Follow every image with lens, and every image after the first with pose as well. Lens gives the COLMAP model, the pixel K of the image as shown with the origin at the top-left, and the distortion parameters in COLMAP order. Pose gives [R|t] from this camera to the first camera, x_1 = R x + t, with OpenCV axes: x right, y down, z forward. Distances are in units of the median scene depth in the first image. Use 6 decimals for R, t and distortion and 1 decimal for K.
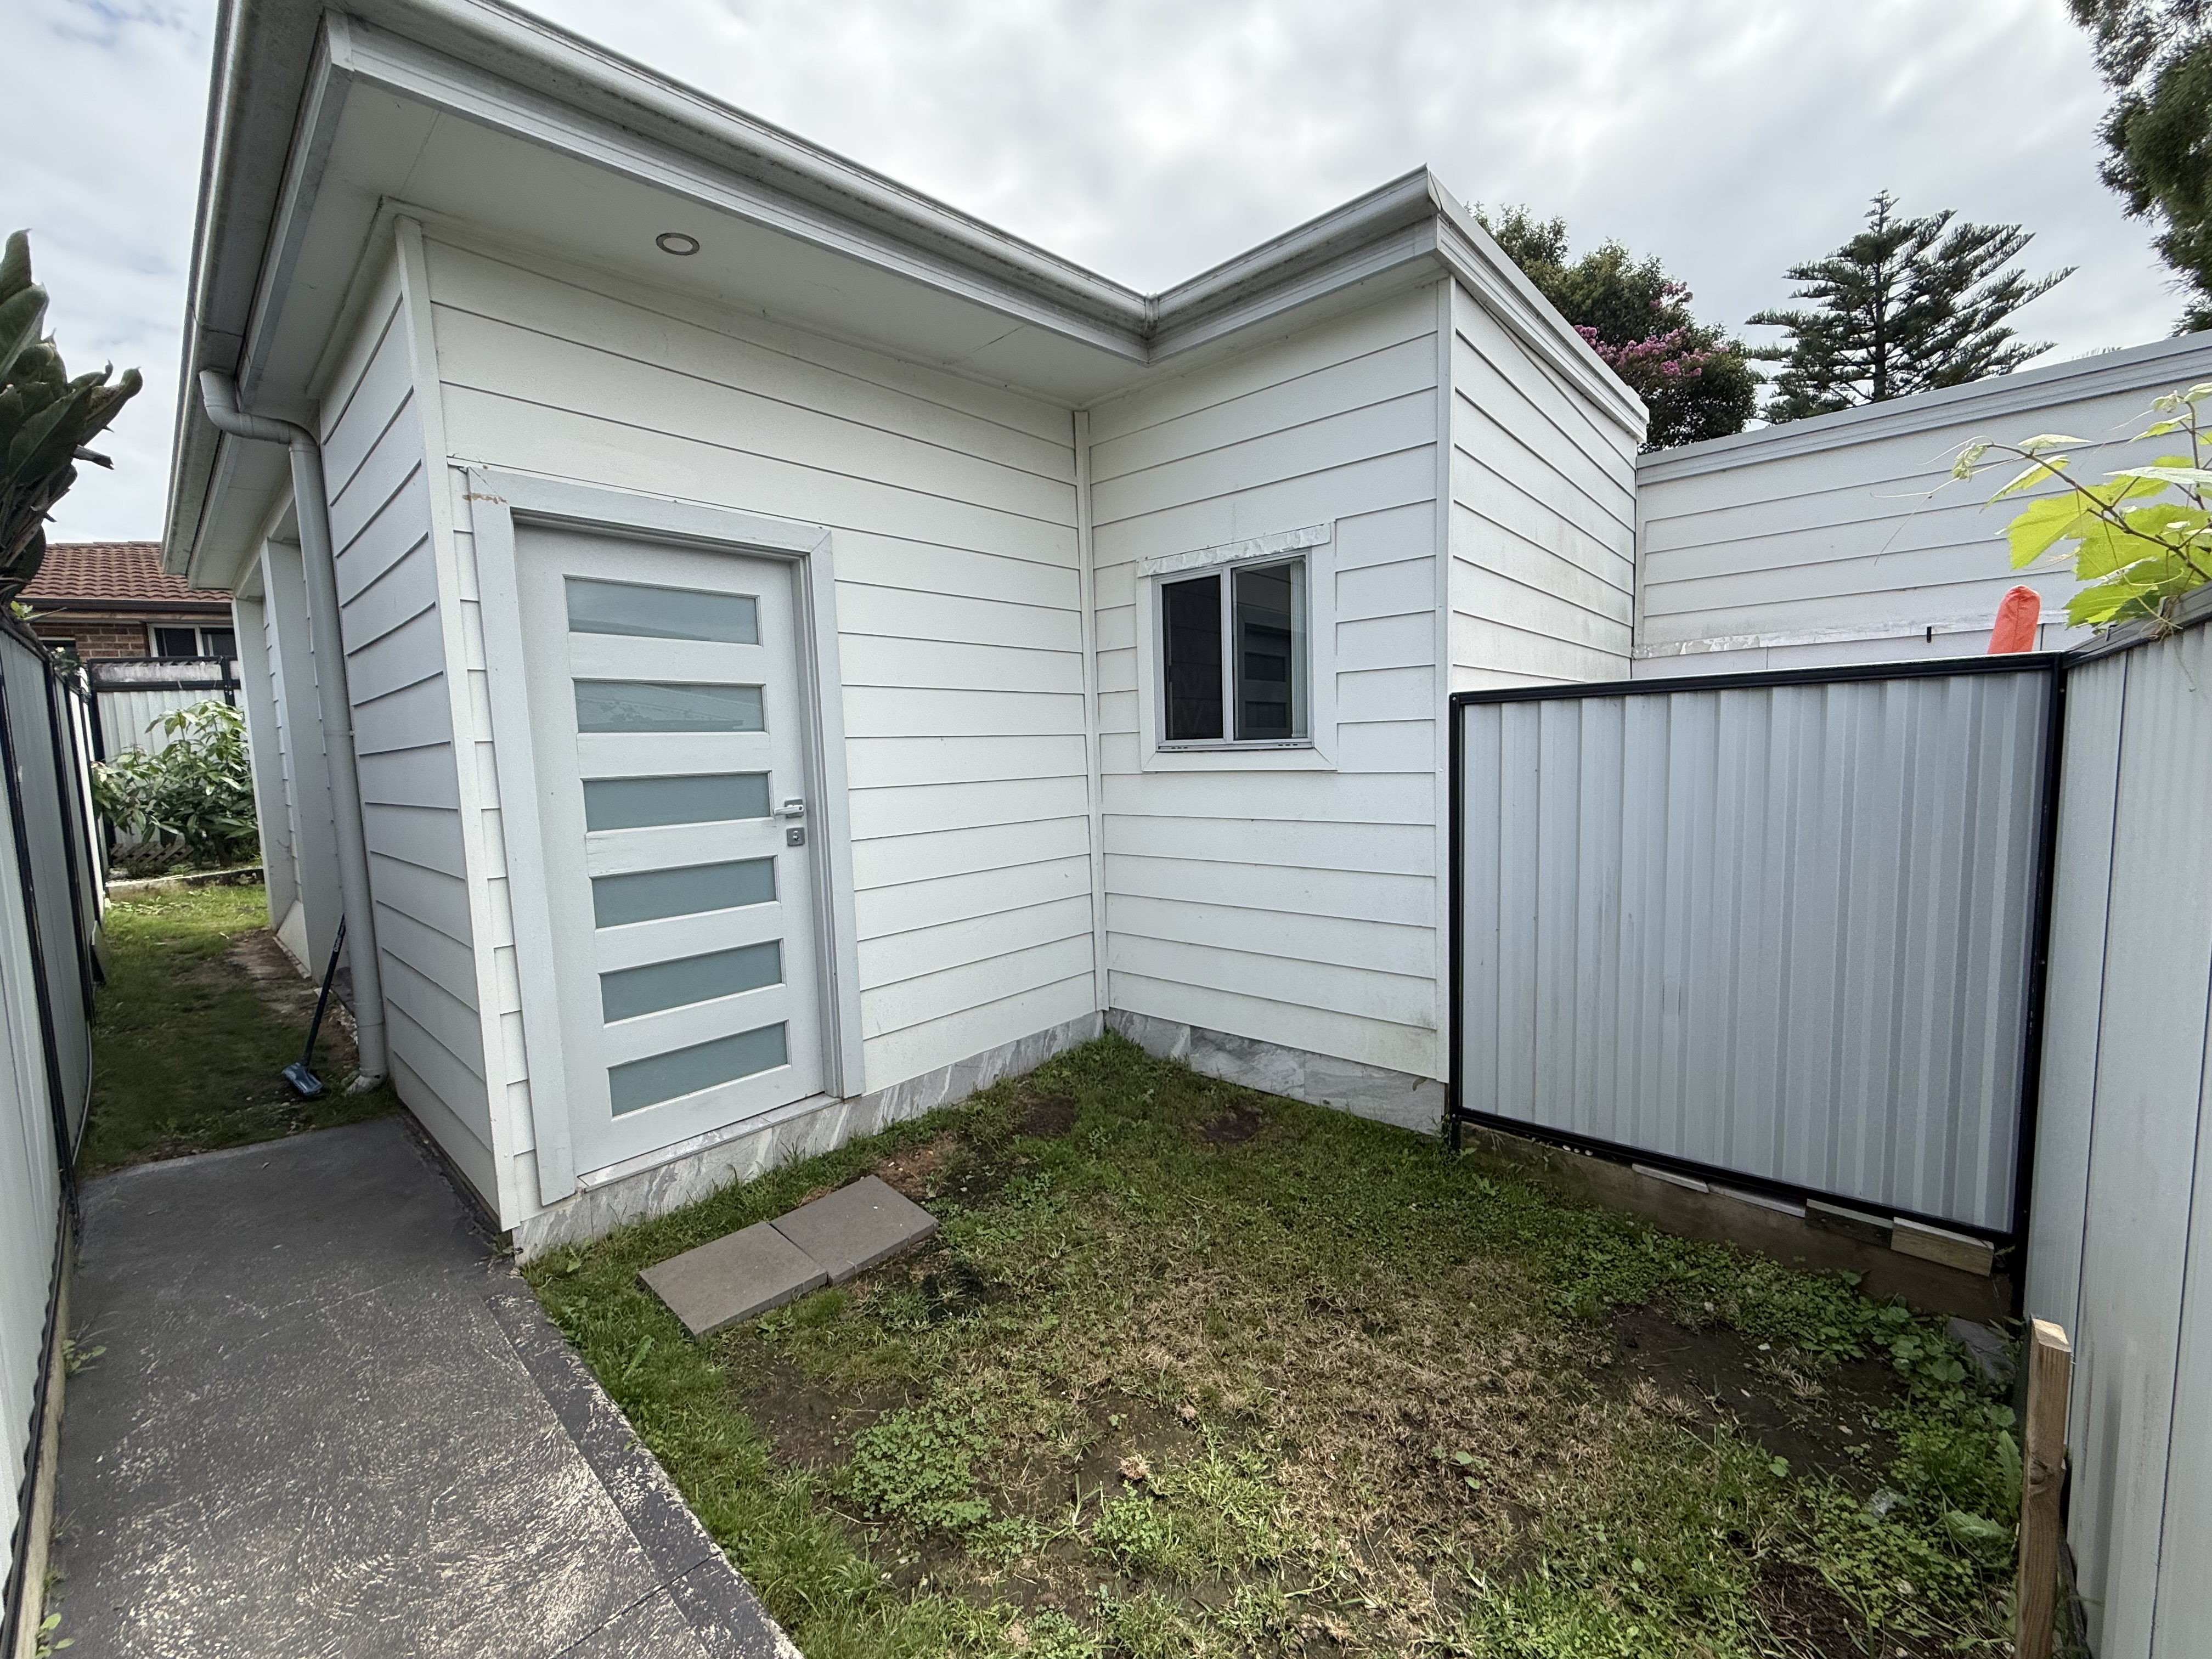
lens RADIAL K [[881.0, 0, 1106.0], [0, 881.0, 829.5], [0, 0, 1]] dist [-0.000750, 0.000038]
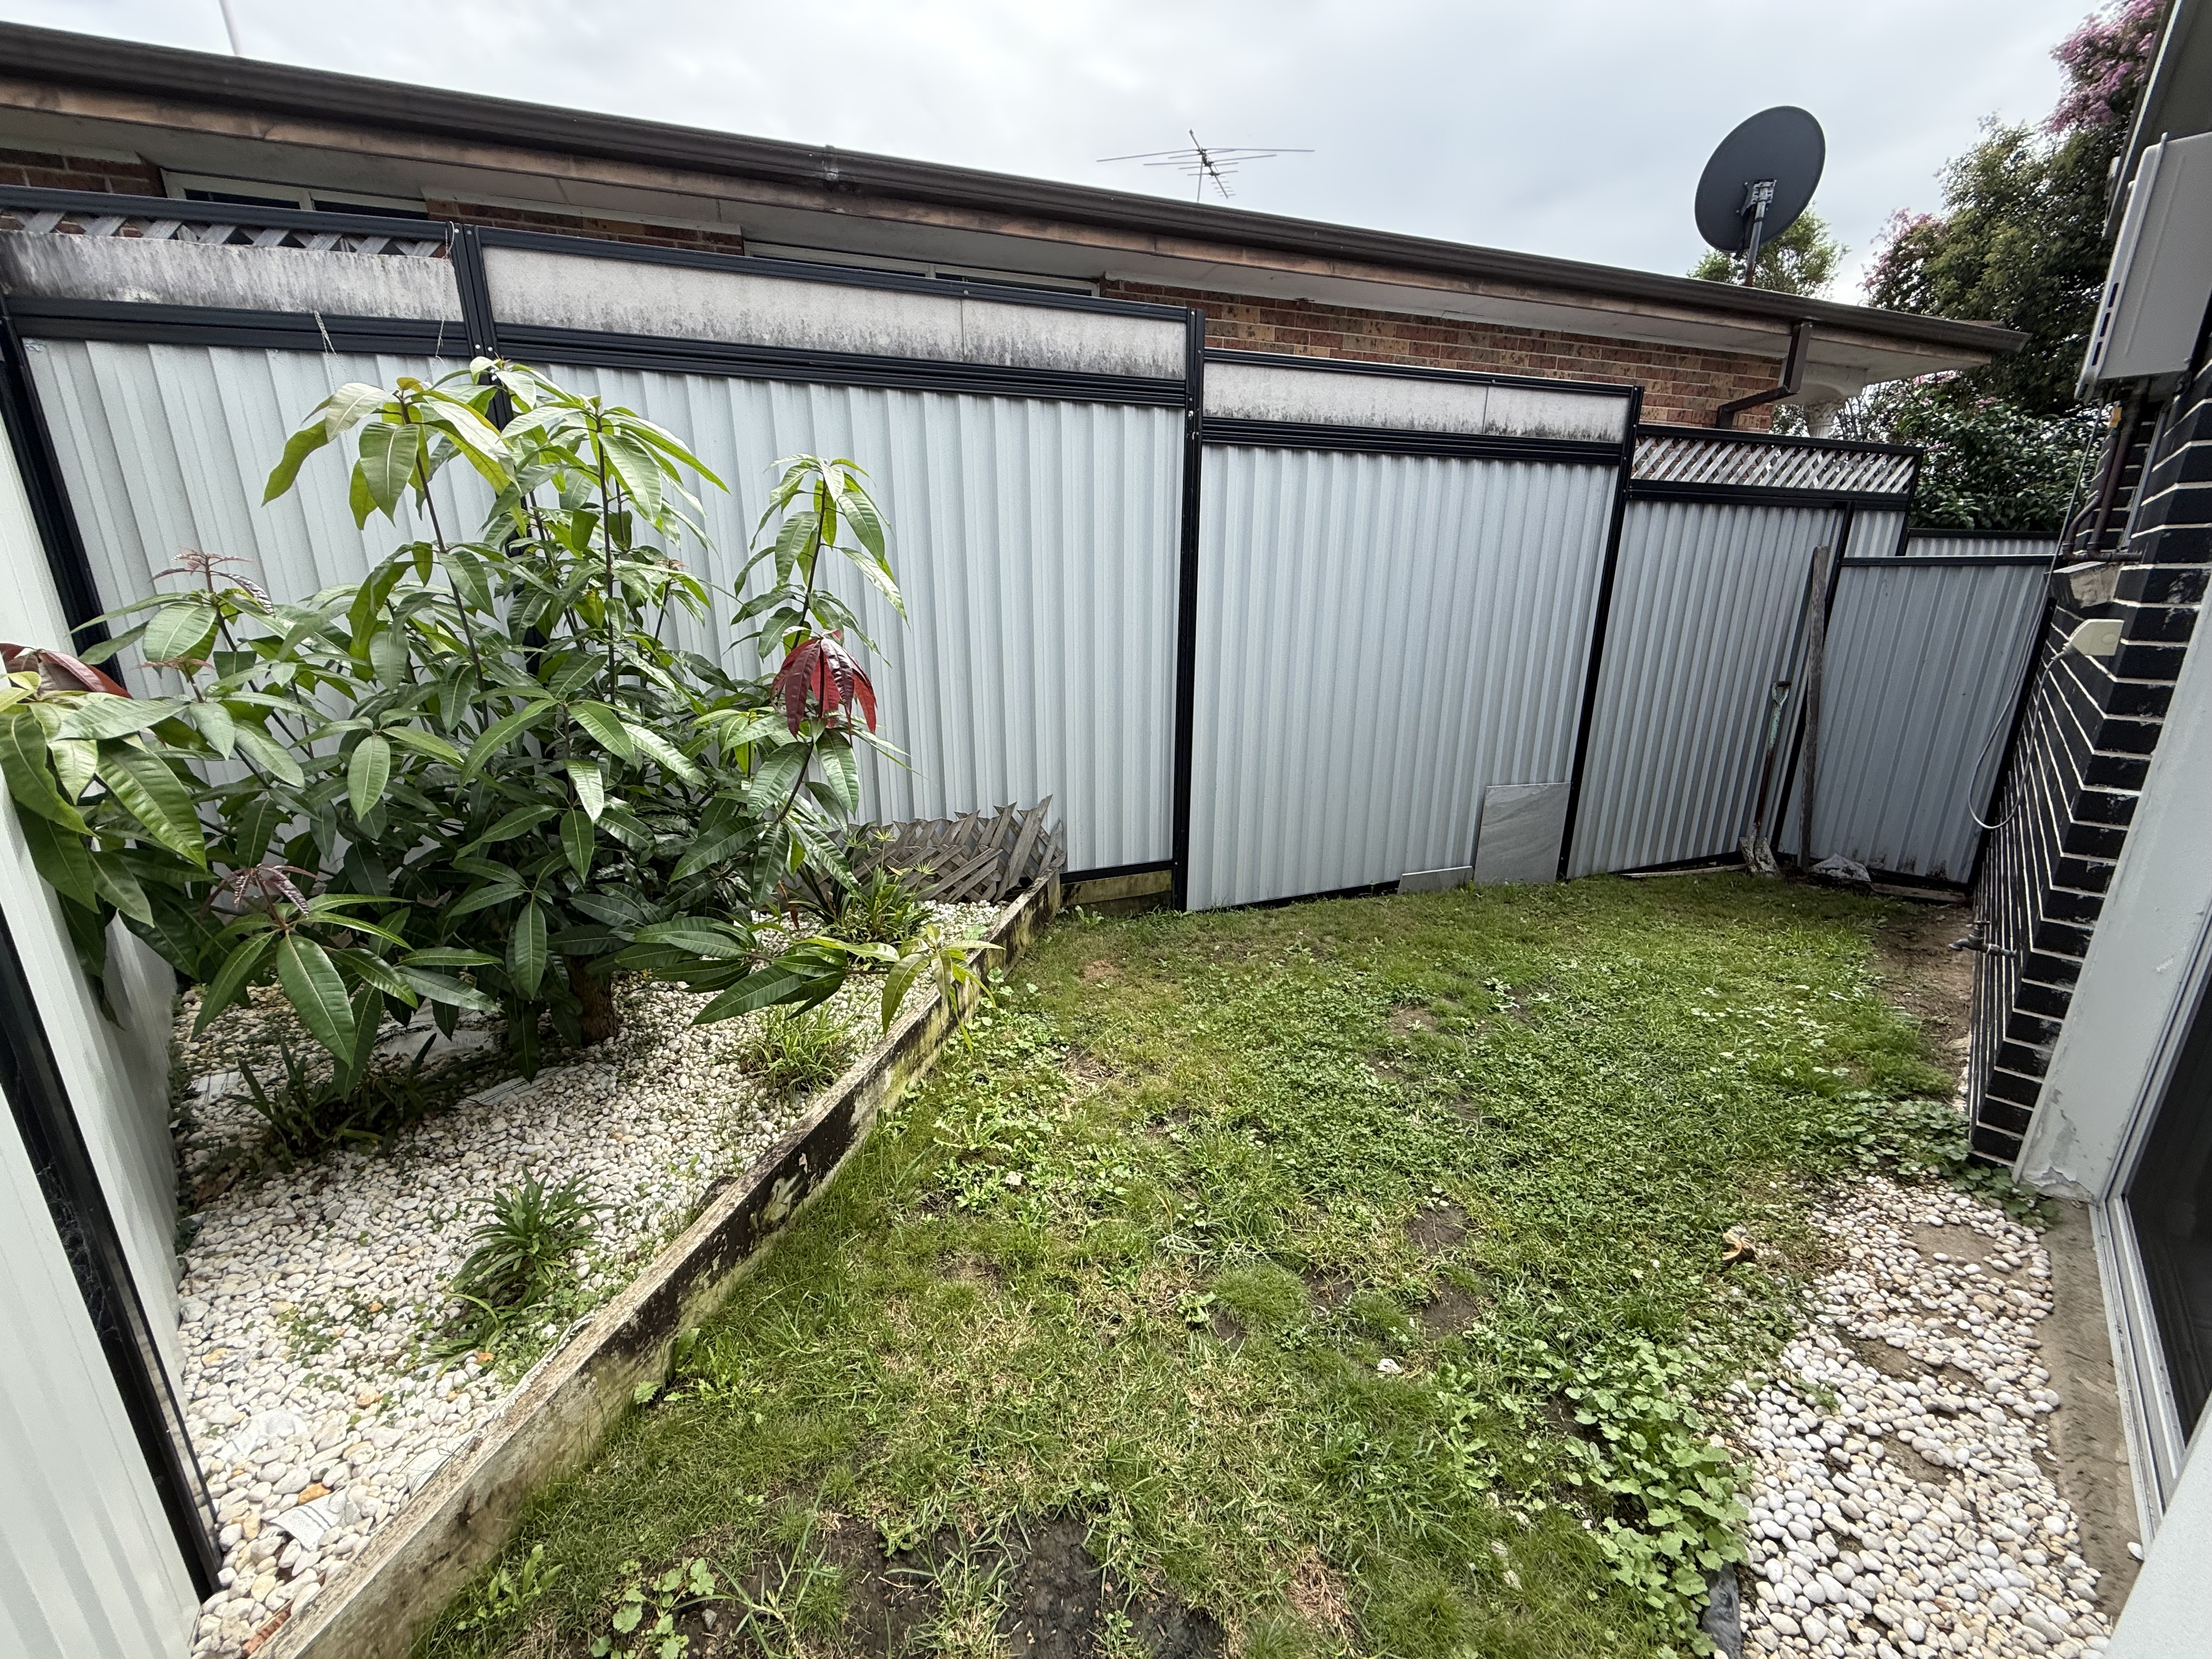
lens RADIAL K [[881.0, 0, 1106.0], [0, 881.0, 829.5], [0, 0, 1]] dist [-0.000750, 0.000038]
pose [[0.998926, 0.036931, -0.027988, -0.839189], [-0.031092, 0.982035, 0.186120, -0.074786], [0.034359, -0.185050, 0.982128, 0.750539]]
